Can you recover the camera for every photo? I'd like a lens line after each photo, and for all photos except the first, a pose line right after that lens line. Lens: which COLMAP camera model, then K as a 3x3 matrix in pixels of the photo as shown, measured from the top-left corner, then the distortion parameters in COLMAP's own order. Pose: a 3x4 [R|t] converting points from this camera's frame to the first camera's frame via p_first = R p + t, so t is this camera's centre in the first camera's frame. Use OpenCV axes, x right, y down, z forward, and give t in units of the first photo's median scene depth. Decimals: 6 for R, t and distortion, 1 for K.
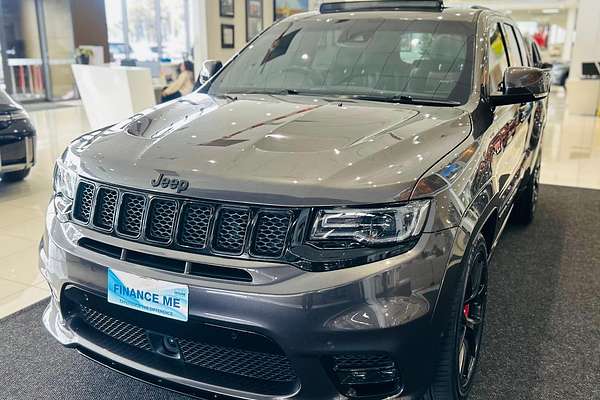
lens RADIAL K [[580.1, 0, 300.0], [0, 580.1, 200.0], [0, 0, 1]] dist [0.008988, -0.000609]
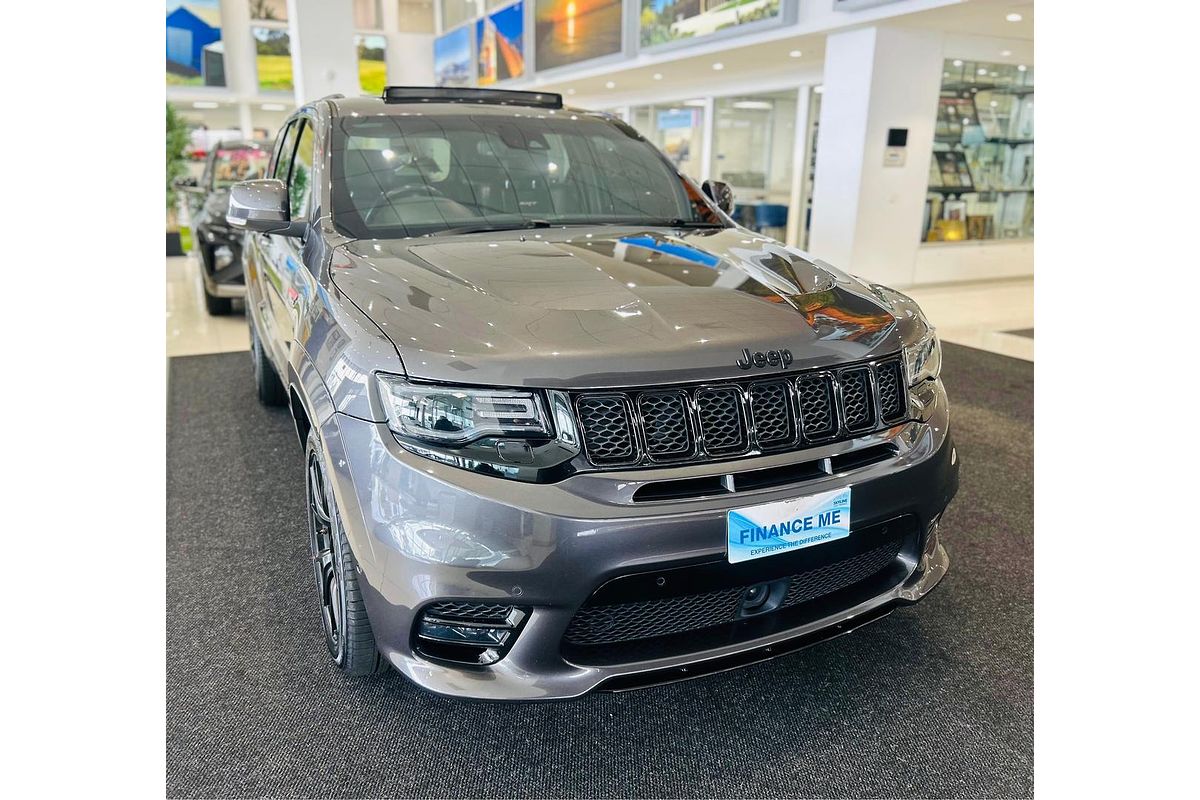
lens RADIAL K [[816.4, 0, 598.4], [0, 816.4, 399.5], [0, 0, 1]] dist [0.008845, 0.001434]
pose [[0.625049, -0.218921, 0.749257, -1.085161], [0.197129, 0.973024, 0.119852, -0.137176], [-0.755284, 0.072787, 0.651344, 0.539779]]
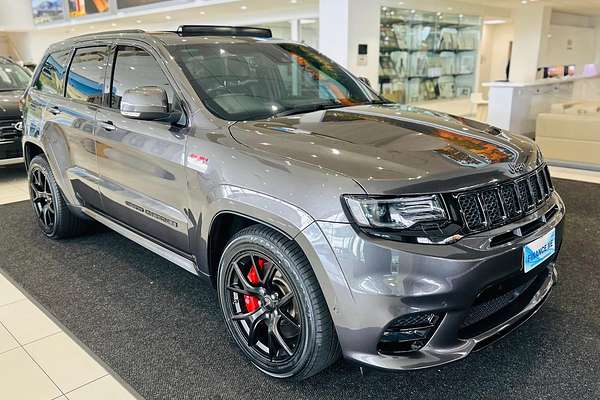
lens RADIAL K [[499.5, 0, 311.6], [0, 499.5, 199.0], [0, 0, 1]] dist [0.008026, 0.005670]
pose [[0.326474, -0.258656, 0.909127, -1.458388], [0.258200, 0.949652, 0.177464, -0.289937], [-0.909257, 0.176799, 0.376822, 1.022955]]
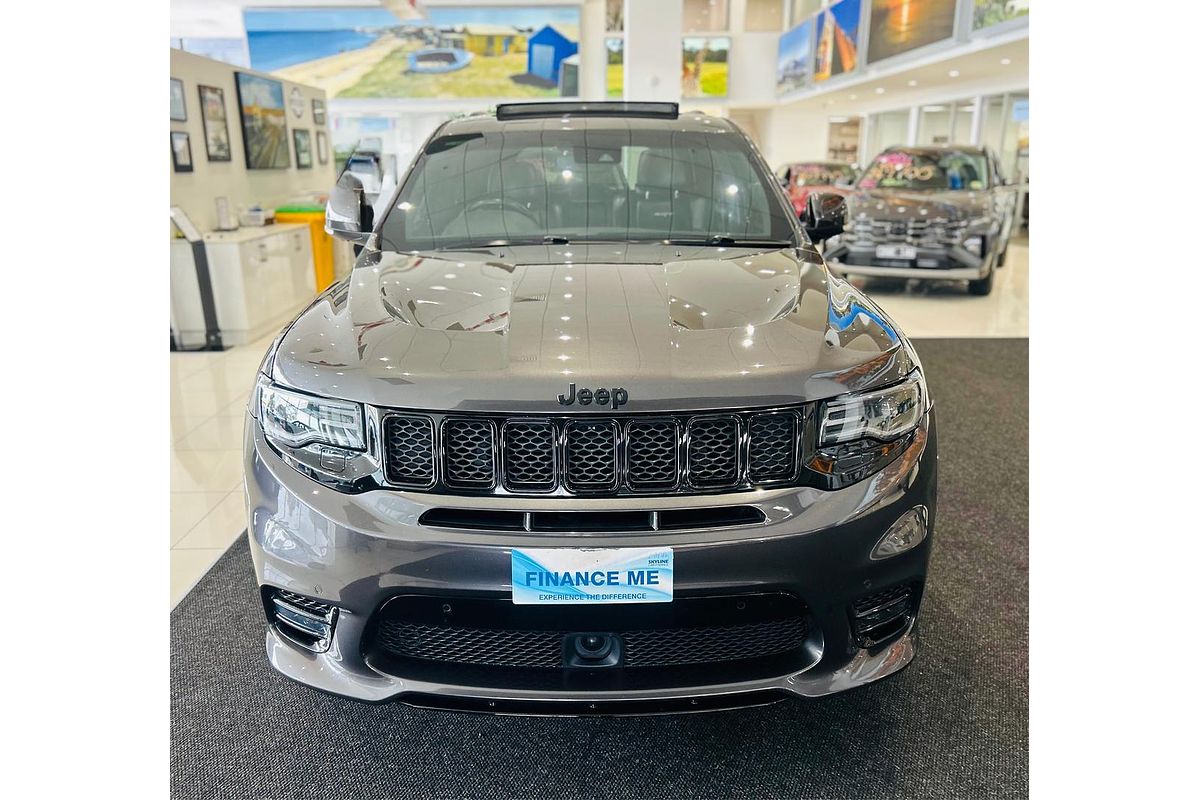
lens RADIAL K [[833.5, 0, 597.1], [0, 833.5, 396.4], [0, 0, 1]] dist [0.016086, -0.001253]
pose [[0.893003, -0.135393, 0.429201, -0.621175], [0.128894, 0.990667, 0.044330, -0.069260], [-0.431198, 0.015735, 0.902120, 0.180467]]
